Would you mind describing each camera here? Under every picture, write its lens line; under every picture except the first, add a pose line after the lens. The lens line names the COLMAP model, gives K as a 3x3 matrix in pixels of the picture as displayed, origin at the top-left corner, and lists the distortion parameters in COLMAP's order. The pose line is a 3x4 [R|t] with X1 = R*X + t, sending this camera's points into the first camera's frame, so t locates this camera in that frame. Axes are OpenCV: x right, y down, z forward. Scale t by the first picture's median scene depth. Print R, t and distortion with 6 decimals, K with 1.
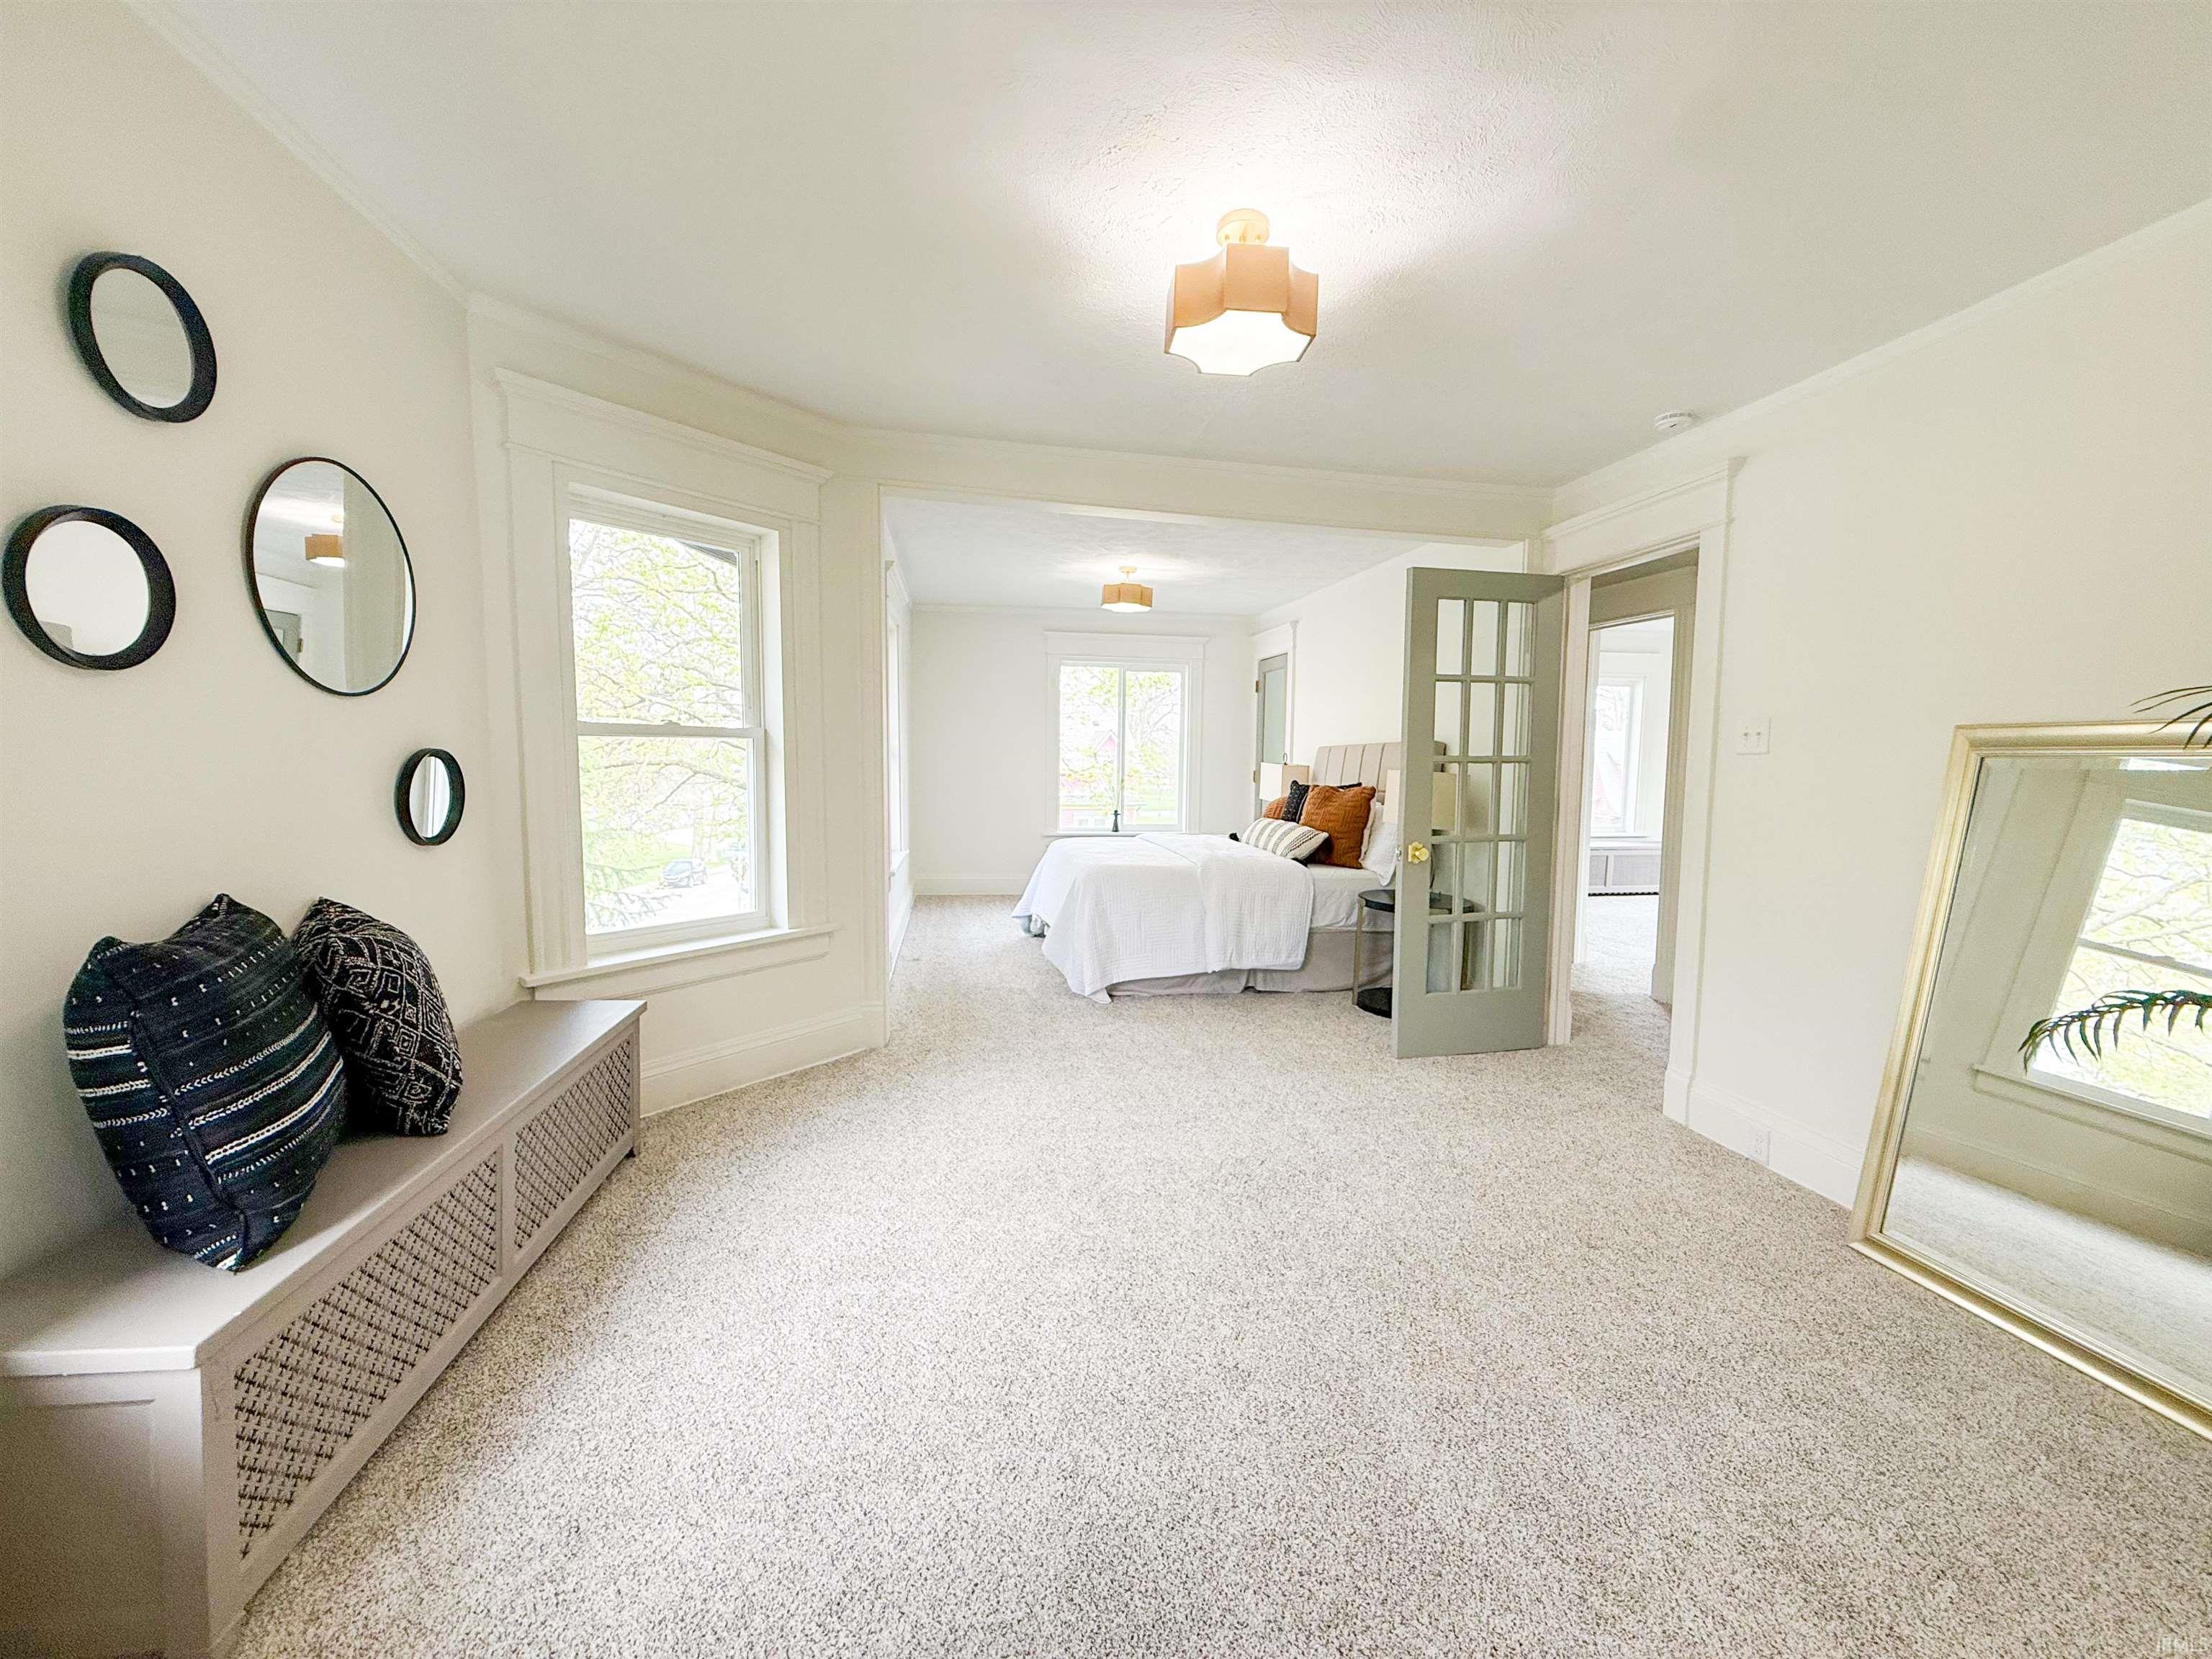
lens RADIAL K [[887.8, 0, 1101.0], [0, 887.8, 825.0], [0, 0, 1]] dist [-0.001333, -0.000145]
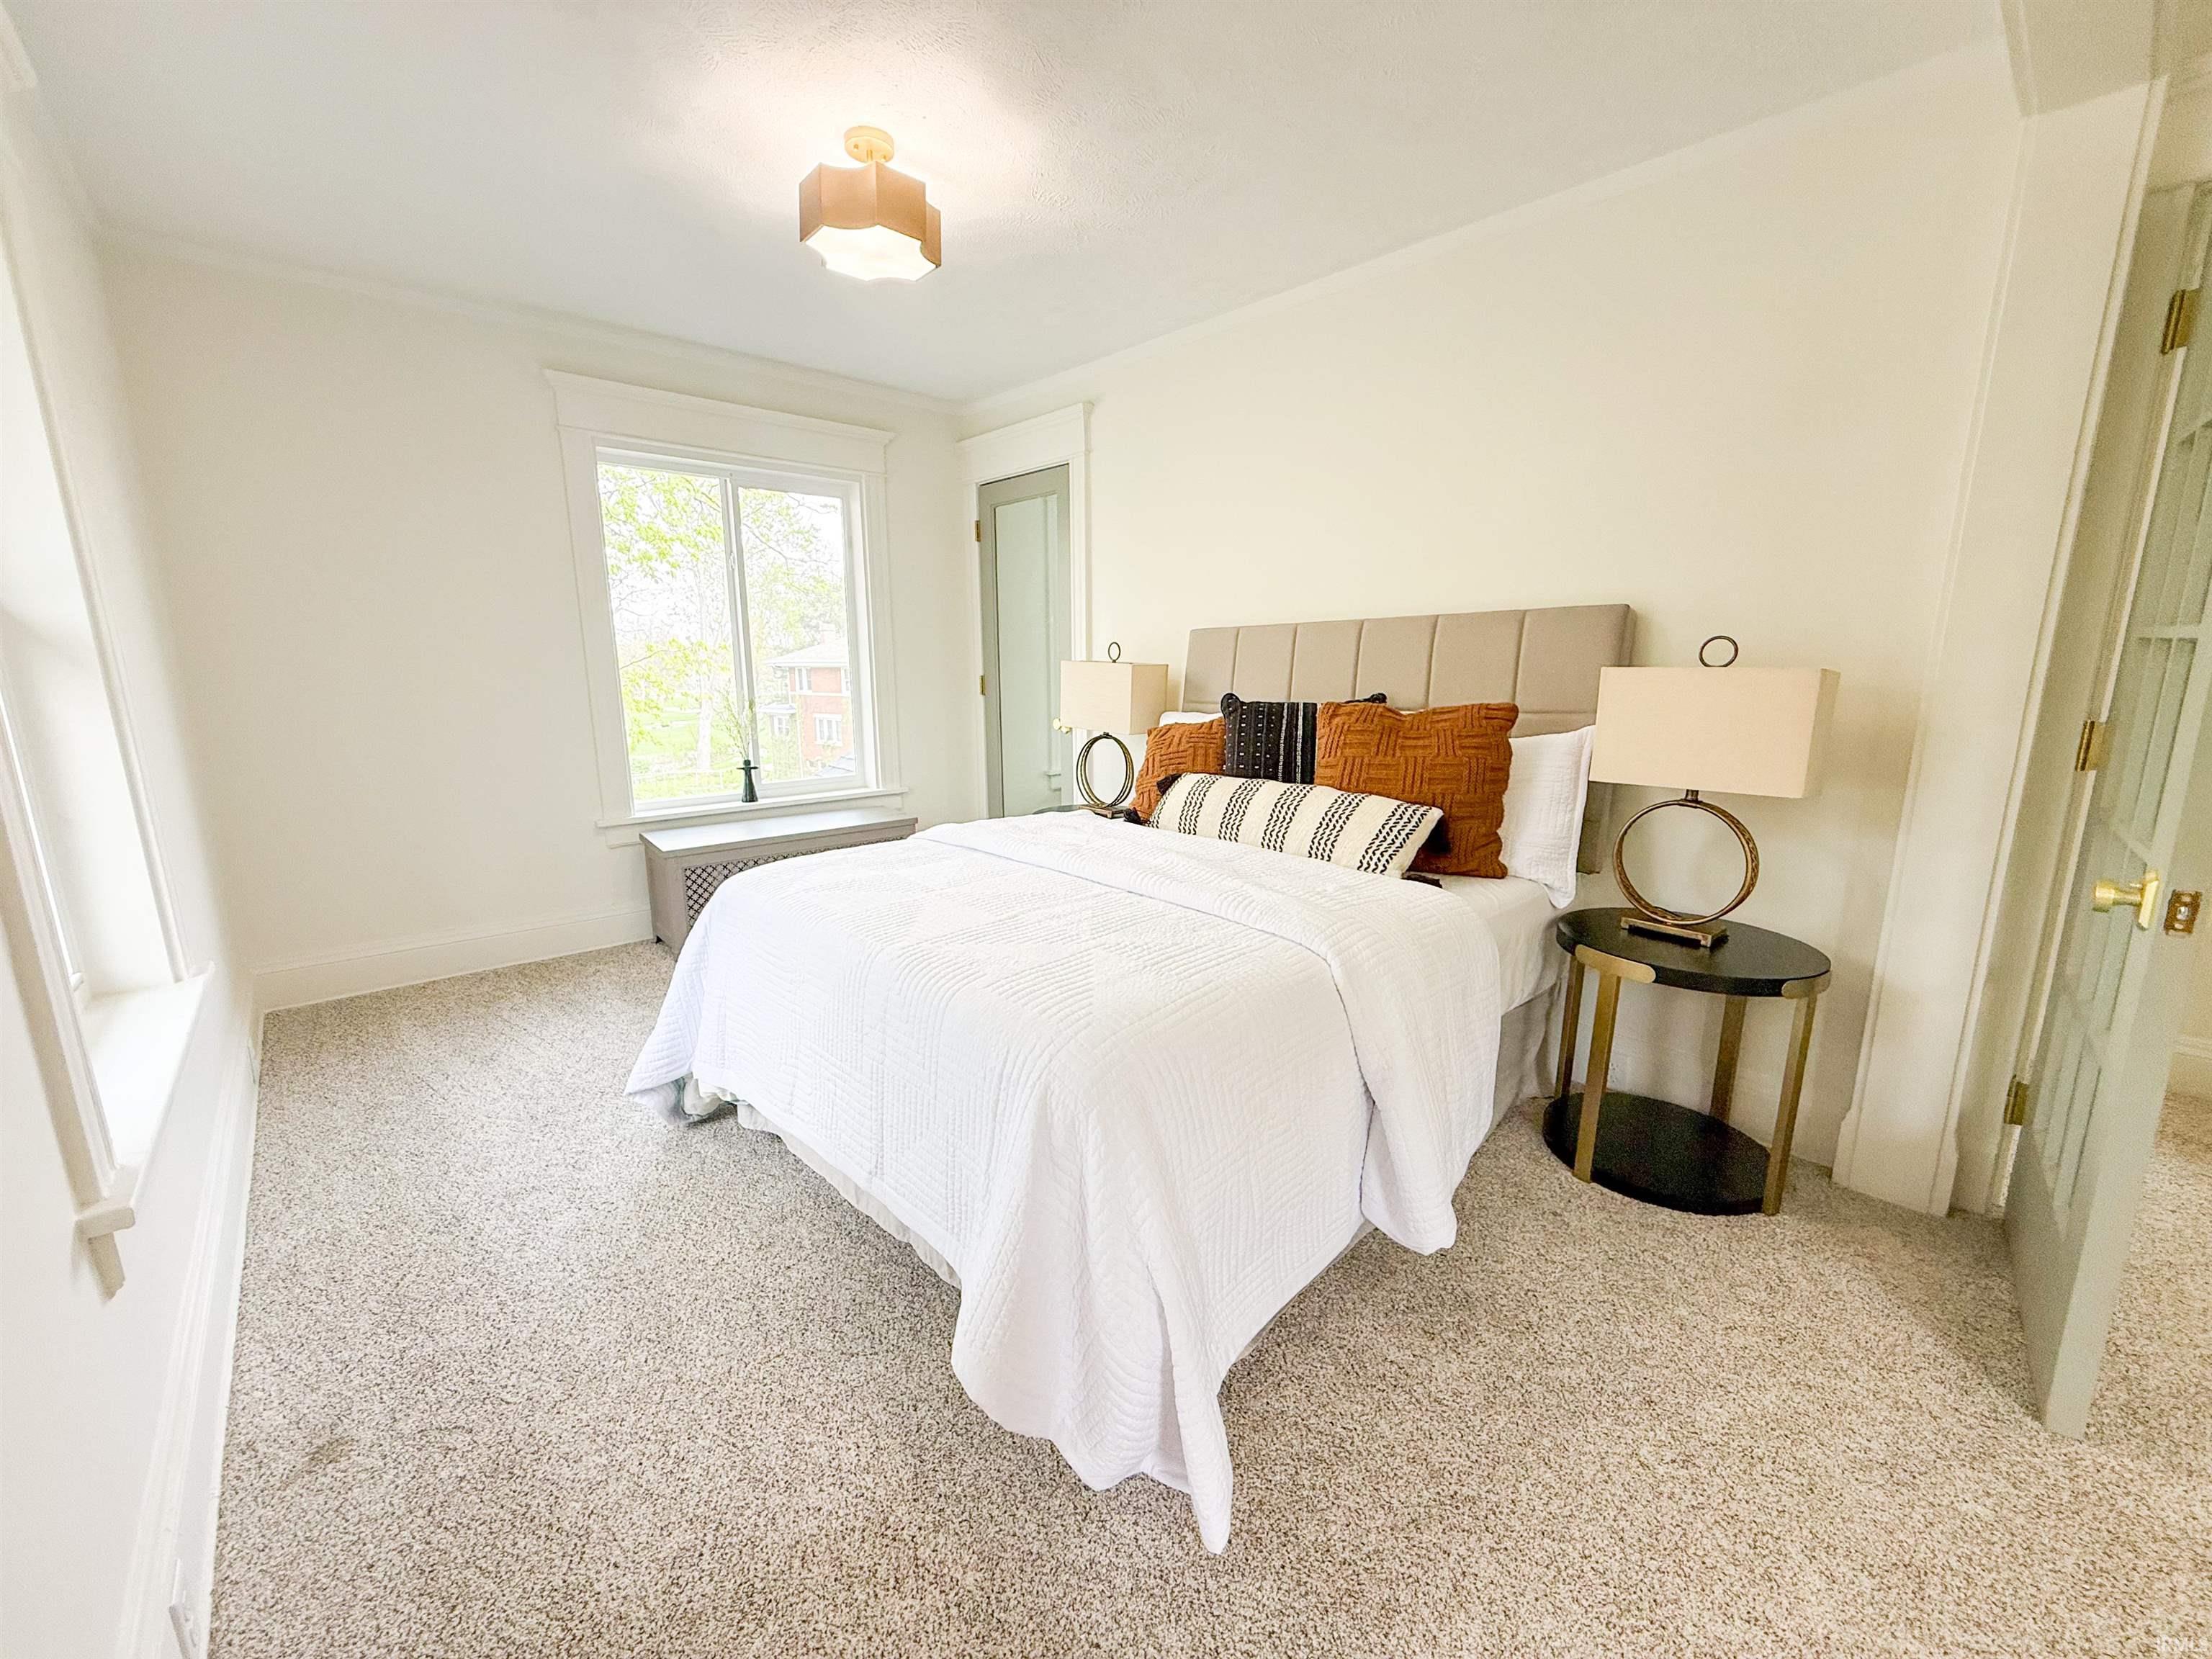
lens RADIAL K [[887.8, 0, 1111.6], [0, 887.8, 829.1], [0, 0, 1]] dist [-0.001333, -0.000145]
pose [[0.834751, -0.123968, 0.536492, -0.104647], [0.061526, 0.989224, 0.132852, -0.039375], [-0.547180, -0.077890, 0.833383, 0.524470]]
